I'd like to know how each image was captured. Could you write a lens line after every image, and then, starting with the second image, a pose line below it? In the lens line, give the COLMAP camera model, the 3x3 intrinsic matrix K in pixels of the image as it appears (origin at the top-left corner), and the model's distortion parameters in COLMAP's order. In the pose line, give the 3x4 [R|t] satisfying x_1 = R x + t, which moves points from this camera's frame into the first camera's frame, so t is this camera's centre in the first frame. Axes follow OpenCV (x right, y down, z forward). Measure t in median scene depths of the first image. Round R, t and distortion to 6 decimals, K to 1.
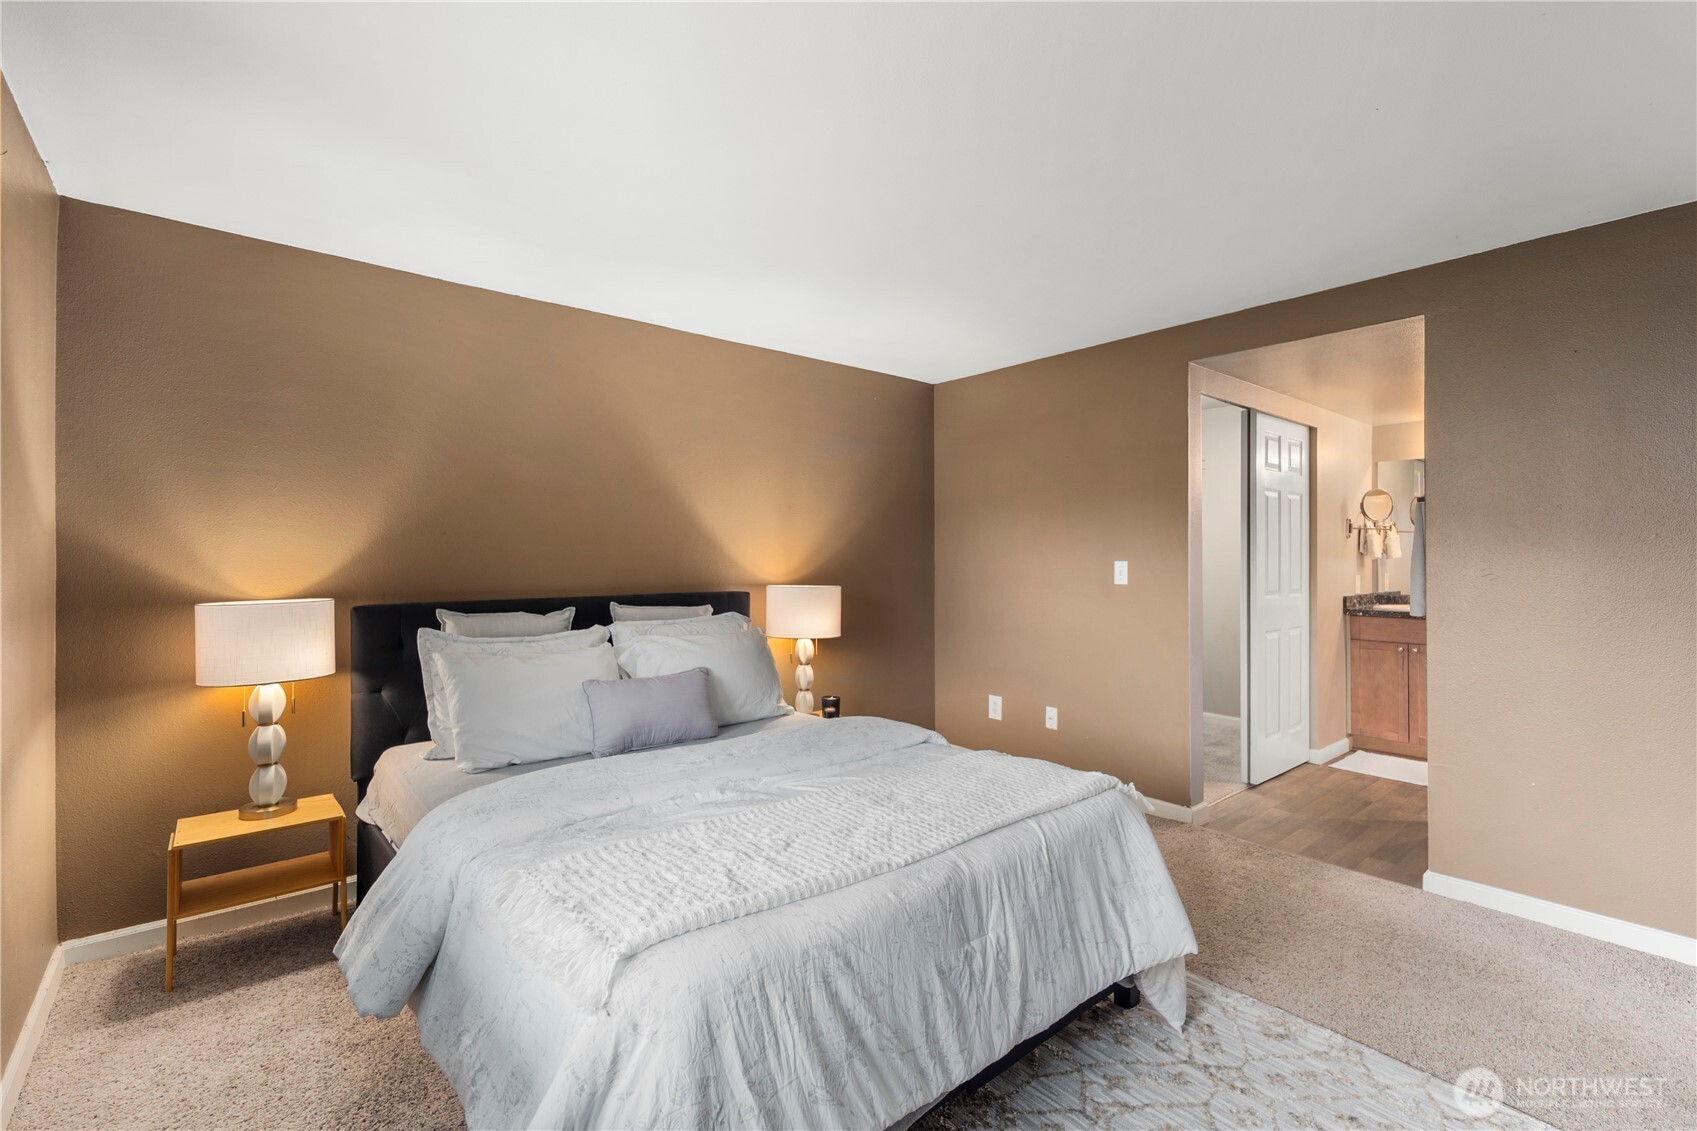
lens RADIAL K [[744.0, 0, 857.2], [0, 744.0, 558.9], [0, 0, 1]] dist [0.006887, -0.004267]
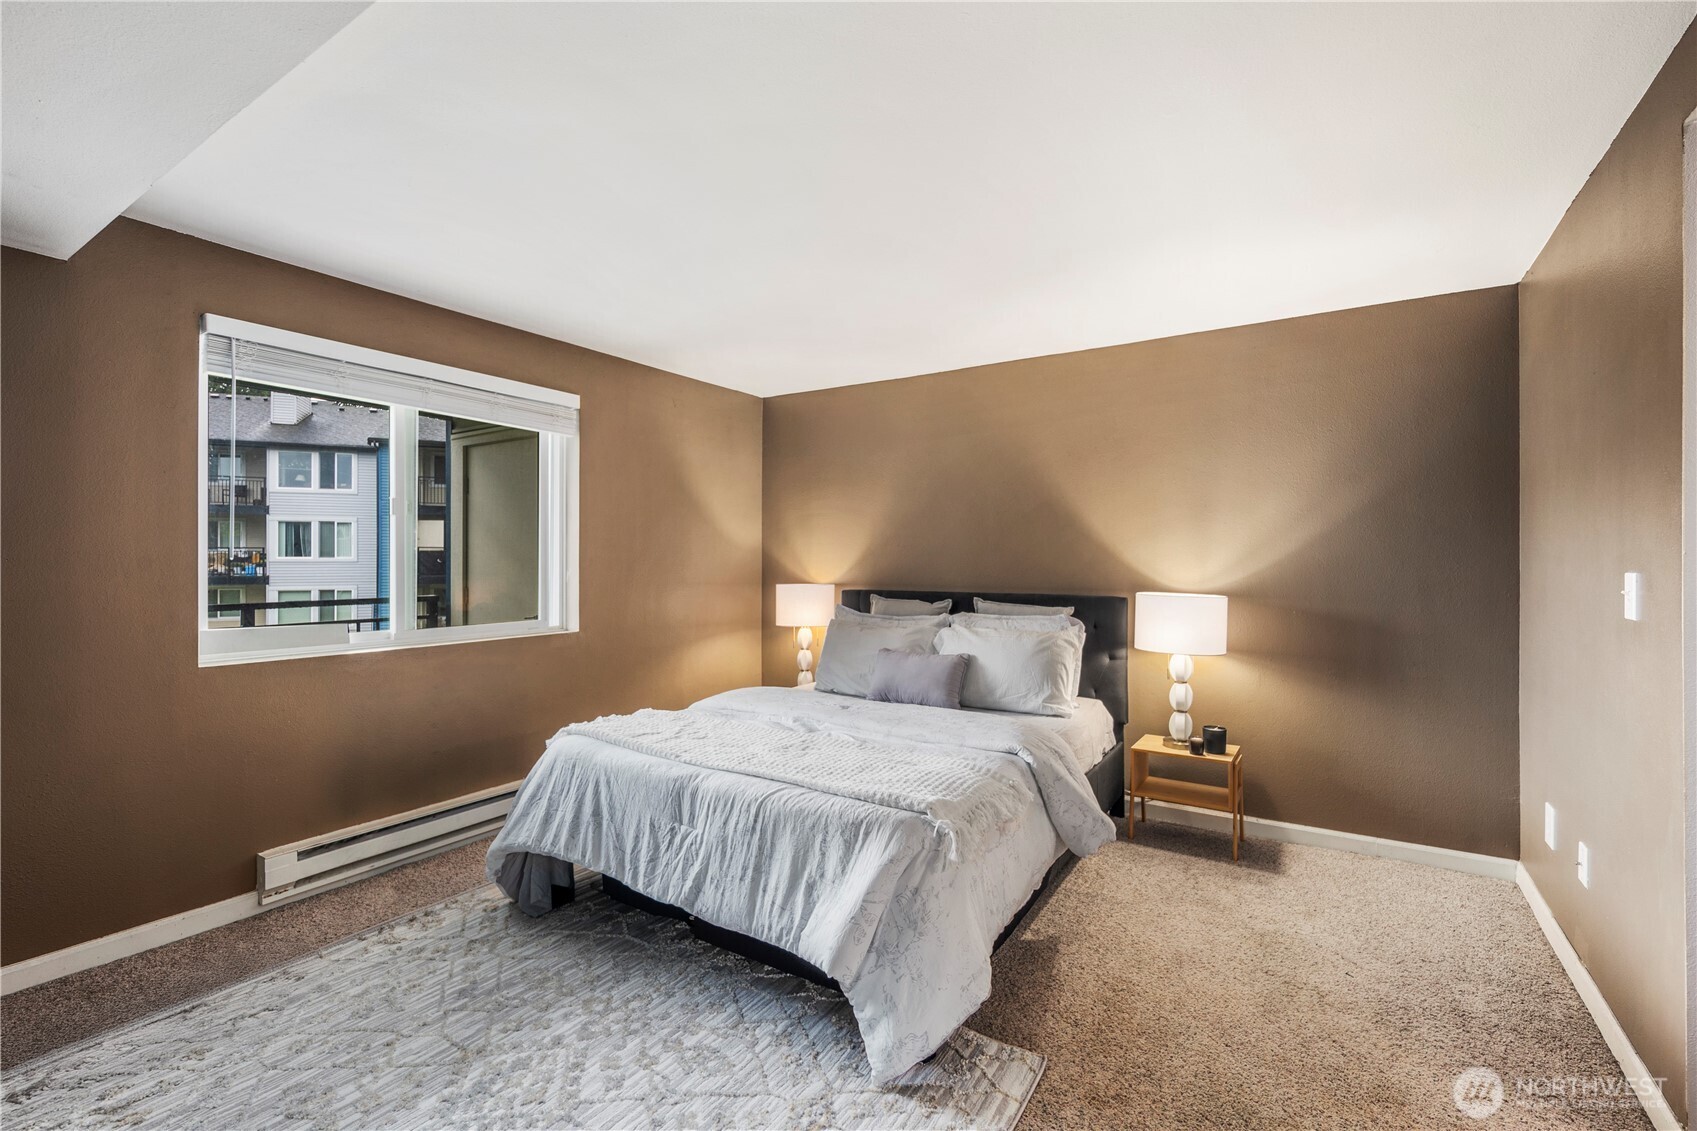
lens RADIAL K [[744.0, 0, 858.6], [0, 744.0, 562.0], [0, 0, 1]] dist [0.006887, -0.004267]
pose [[0.291586, 0.004433, -0.956534, 1.395504], [-0.005902, 0.999979, 0.002835, -0.006184], [0.956526, 0.004818, 0.291606, 0.765351]]
